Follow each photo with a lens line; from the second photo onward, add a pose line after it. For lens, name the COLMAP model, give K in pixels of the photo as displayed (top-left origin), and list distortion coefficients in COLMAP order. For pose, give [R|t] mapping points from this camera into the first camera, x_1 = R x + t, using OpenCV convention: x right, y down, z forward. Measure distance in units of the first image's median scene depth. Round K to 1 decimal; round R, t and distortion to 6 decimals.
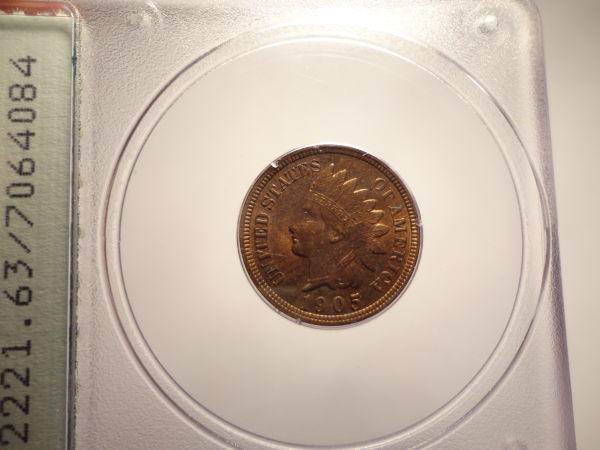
lens RADIAL K [[393.8, 0, 299.9], [0, 393.8, 225.2], [0, 0, 1]] dist [0.002720, -0.007176]
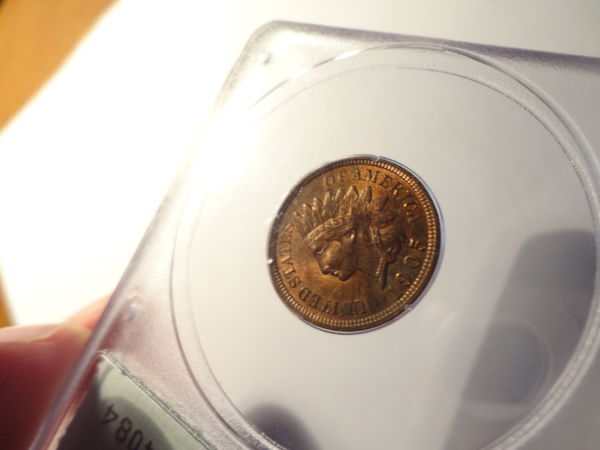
lens RADIAL K [[393.8, 0, 301.3], [0, 393.8, 226.8], [0, 0, 1]] dist [0.002720, -0.007176]
pose [[0.434965, -0.900392, 0.009945, 0.047199], [0.822531, 0.392809, -0.411272, 0.330171], [0.366399, 0.187069, 0.911459, 0.026485]]
